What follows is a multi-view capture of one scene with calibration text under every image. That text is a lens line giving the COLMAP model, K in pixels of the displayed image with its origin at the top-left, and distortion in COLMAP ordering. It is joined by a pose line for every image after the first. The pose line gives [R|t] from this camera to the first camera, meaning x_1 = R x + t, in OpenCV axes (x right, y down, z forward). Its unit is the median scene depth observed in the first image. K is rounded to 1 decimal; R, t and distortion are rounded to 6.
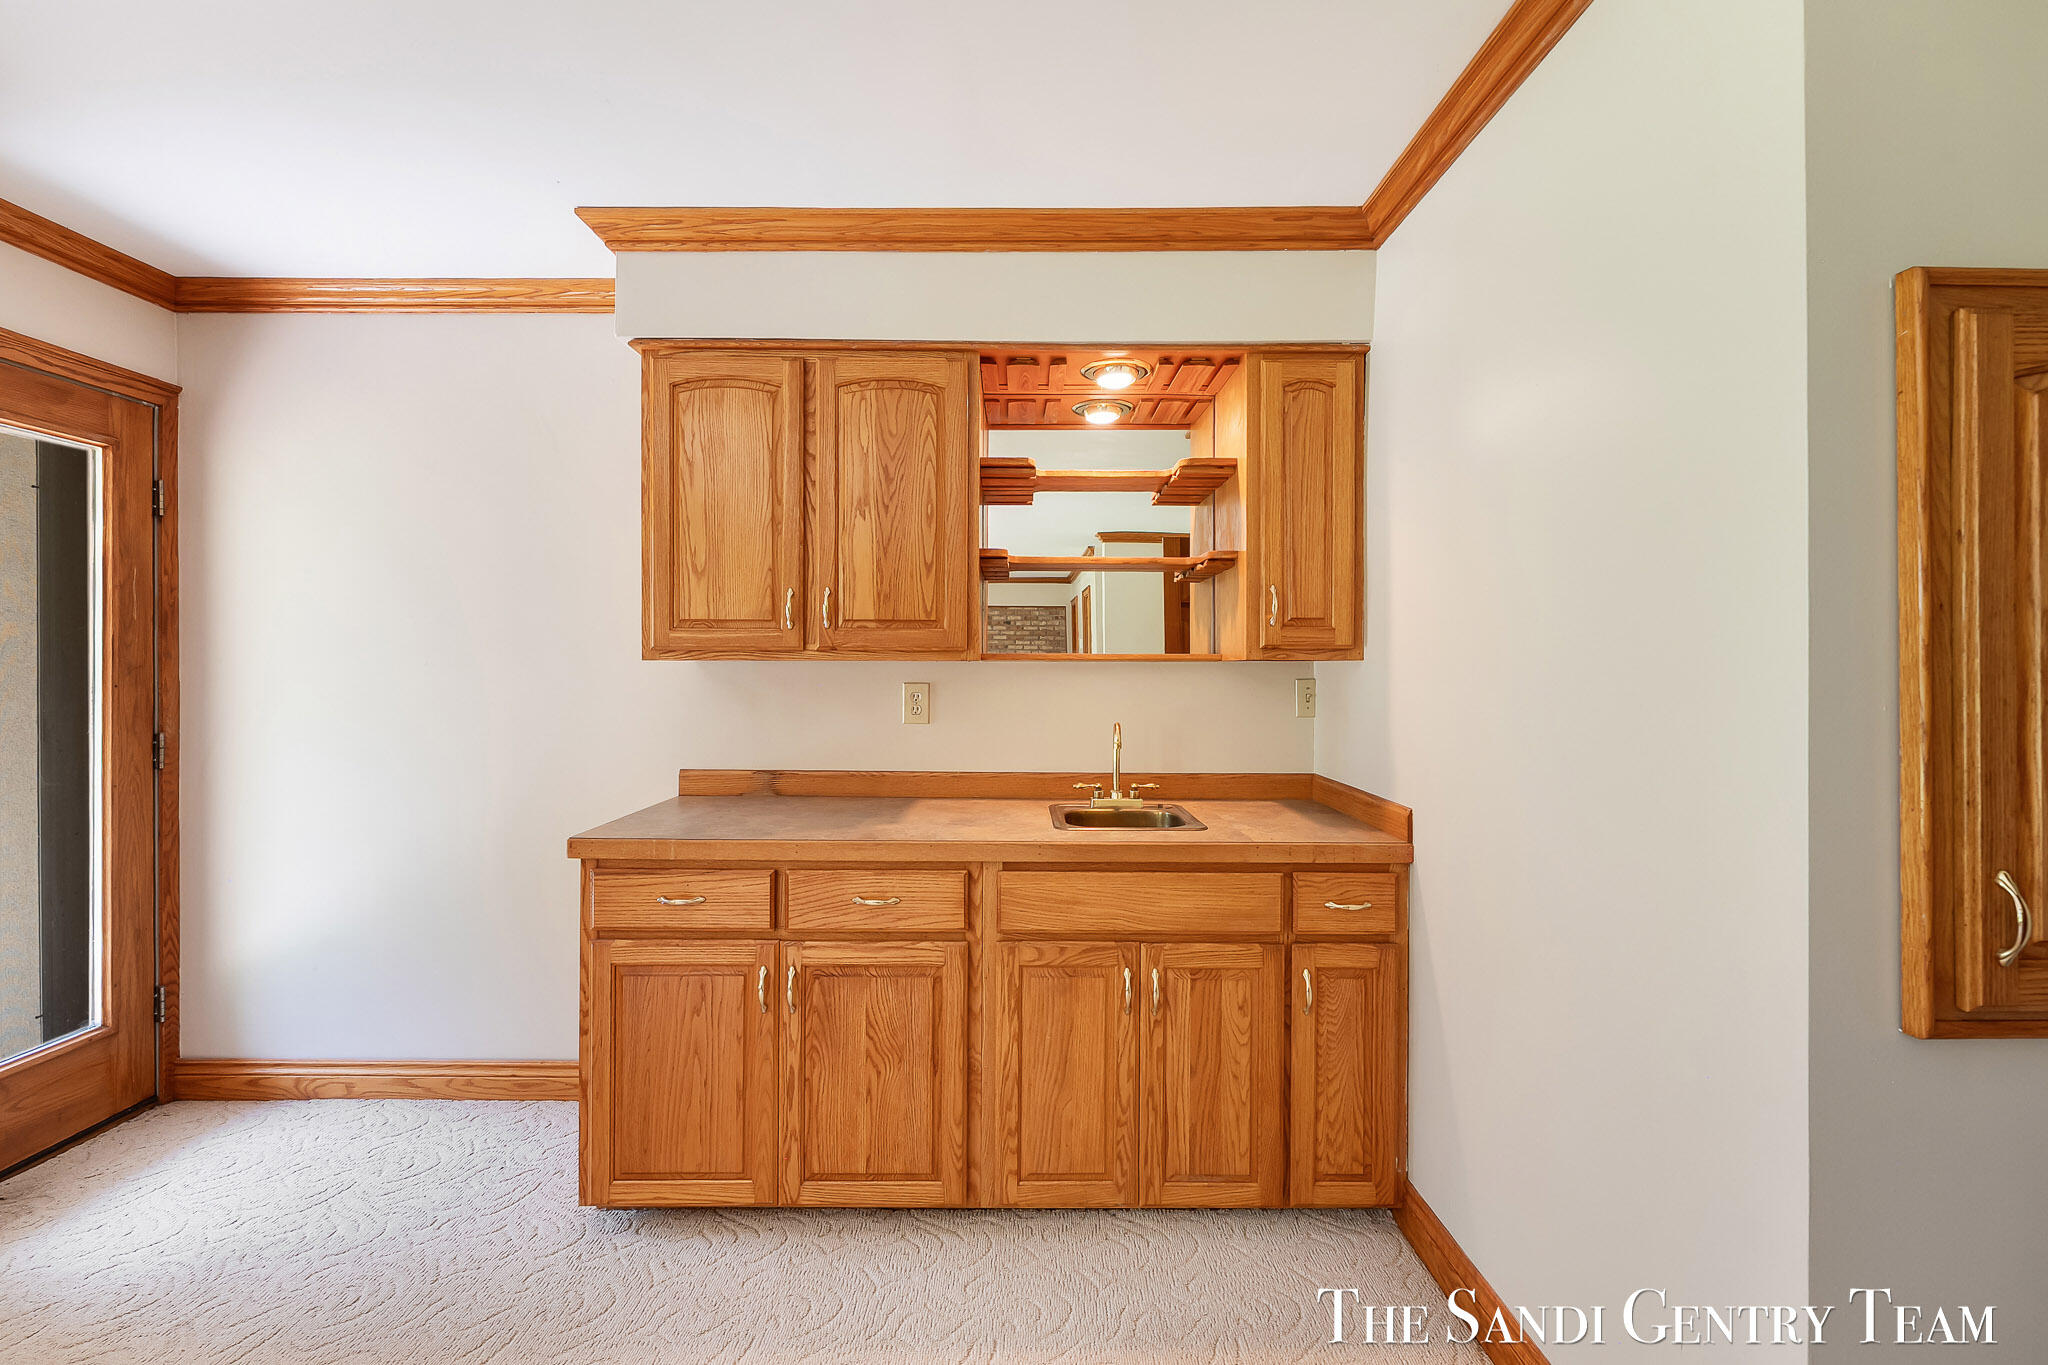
lens RADIAL K [[825.2, 0, 1018.7], [0, 825.2, 670.1], [0, 0, 1]] dist [-0.002452, 0.000435]
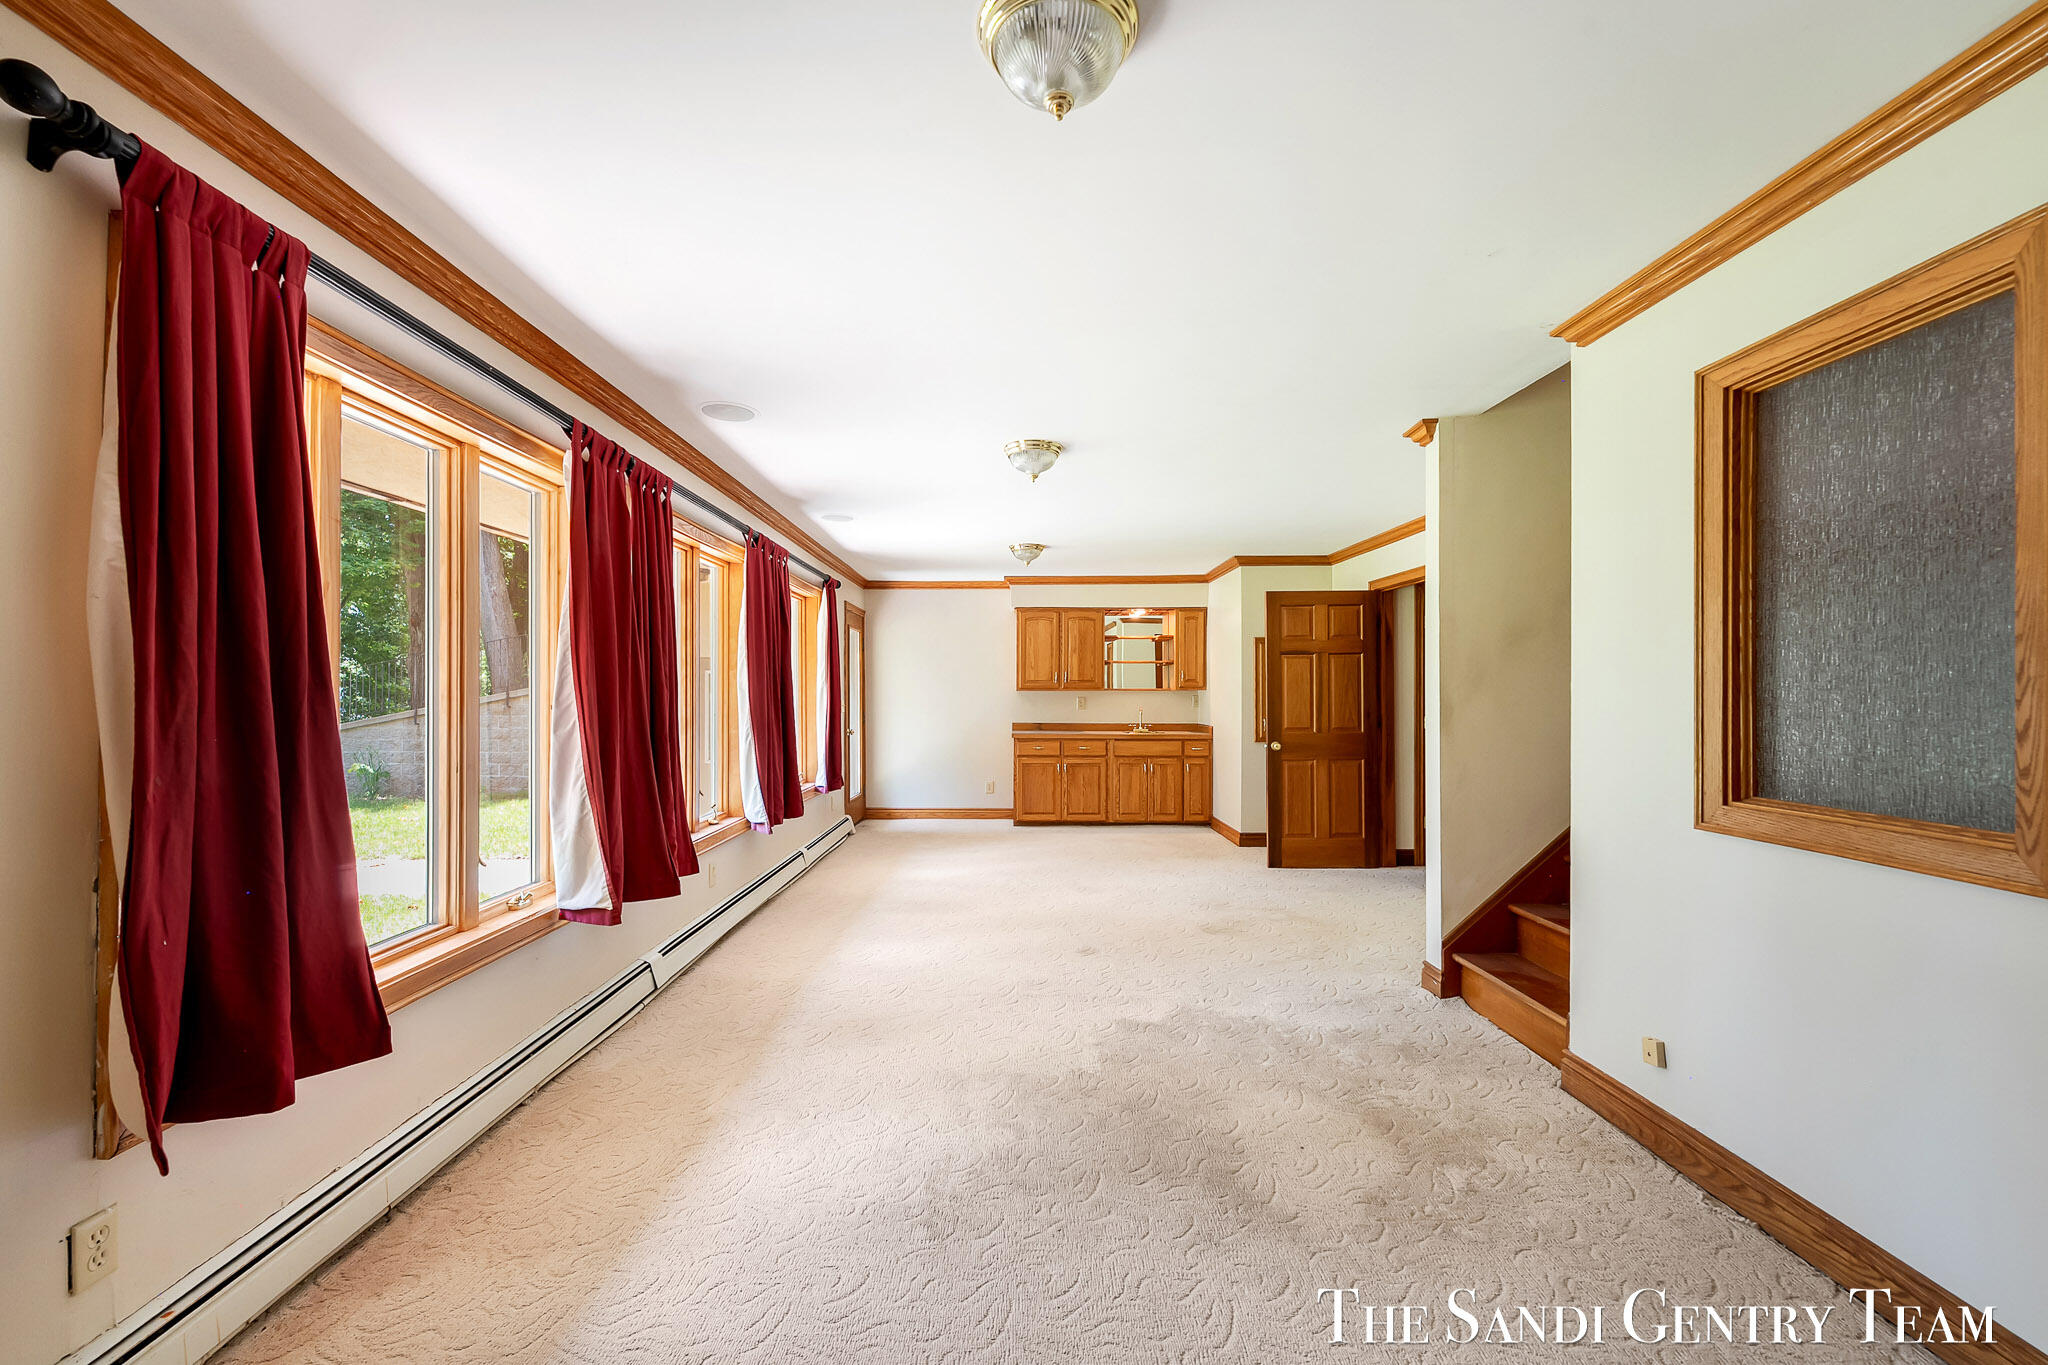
lens RADIAL K [[825.2, 0, 1025.6], [0, 825.2, 691.9], [0, 0, 1]] dist [-0.002452, 0.000435]
pose [[0.999985, -0.004860, 0.002329, -0.426529], [0.004873, 0.999971, -0.005817, 0.014658], [-0.002301, 0.005829, 0.999980, -2.825999]]
